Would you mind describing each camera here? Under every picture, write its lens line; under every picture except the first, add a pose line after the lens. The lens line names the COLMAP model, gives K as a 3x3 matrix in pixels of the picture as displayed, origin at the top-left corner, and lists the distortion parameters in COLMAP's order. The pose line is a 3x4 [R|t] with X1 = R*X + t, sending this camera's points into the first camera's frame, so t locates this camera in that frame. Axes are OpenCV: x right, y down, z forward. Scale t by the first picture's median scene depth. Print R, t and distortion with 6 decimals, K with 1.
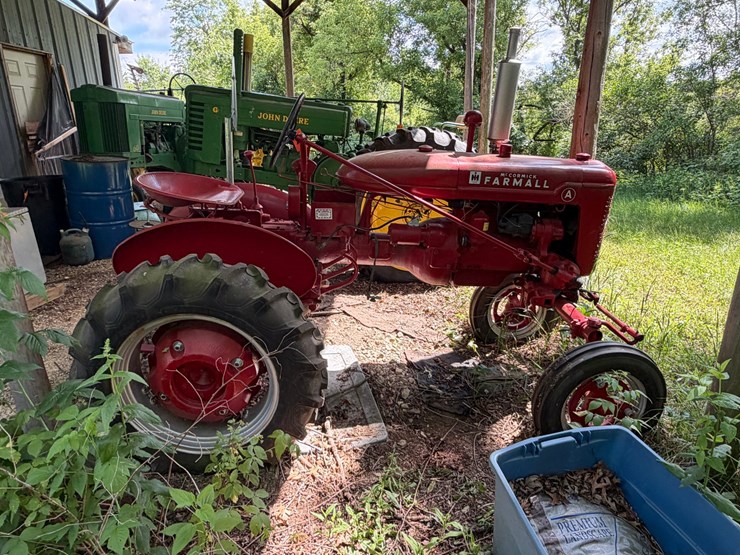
lens RADIAL K [[499.5, 0, 365.4], [0, 499.5, 280.8], [0, 0, 1]] dist [-0.001158, -0.001275]
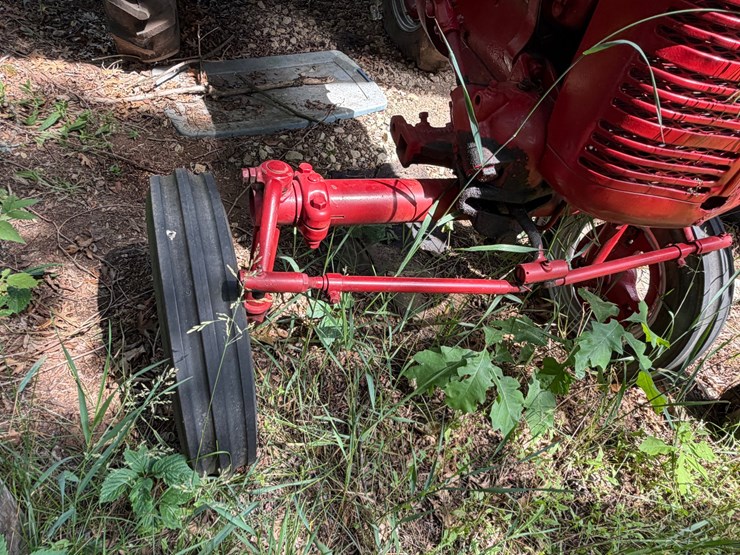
lens RADIAL K [[493.0, 0, 366.8], [0, 493.0, 281.3], [0, 0, 1]] dist [-0.004602, 0.000095]
pose [[0.231699, 0.731235, -0.641569, 0.760444], [-0.507814, 0.653442, 0.561372, -0.099622], [0.829723, 0.195729, 0.522733, 0.895805]]
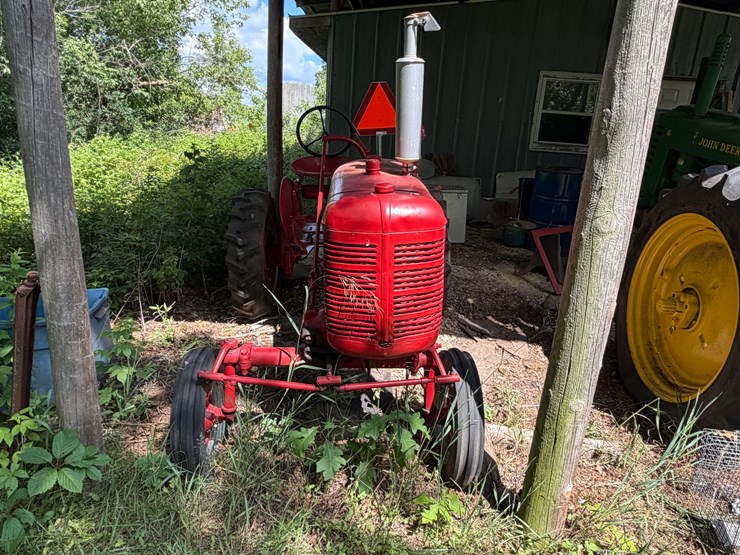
lens RADIAL K [[499.5, 0, 365.4], [0, 499.5, 280.8], [0, 0, 1]] dist [-0.001158, -0.001275]
pose [[-0.046623, 0.301597, -0.952295, 1.295386], [-0.362667, 0.883170, 0.297461, -0.383750], [0.930752, 0.359234, 0.068204, 1.137244]]
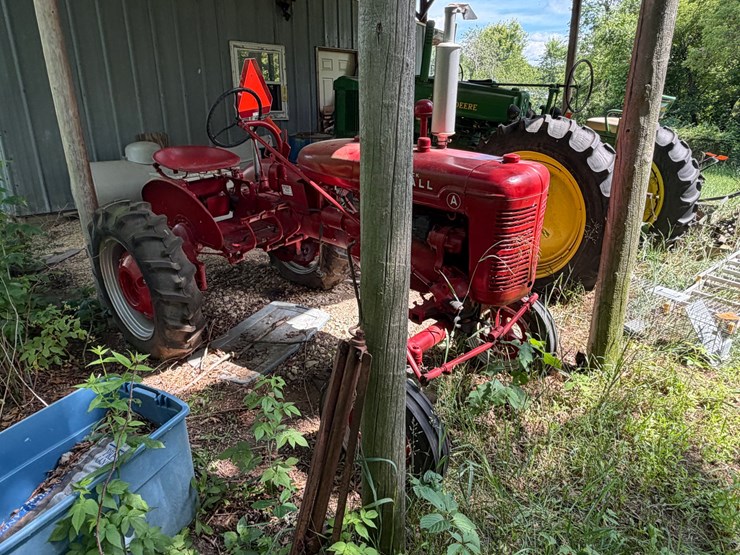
lens RADIAL K [[499.5, 0, 365.4], [0, 499.5, 280.8], [0, 0, 1]] dist [-0.001158, -0.001275]
pose [[0.709516, 0.236893, -0.663678, 0.983503], [-0.214800, 0.969687, 0.116484, -0.118362], [0.671154, 0.059911, 0.738893, 0.311721]]
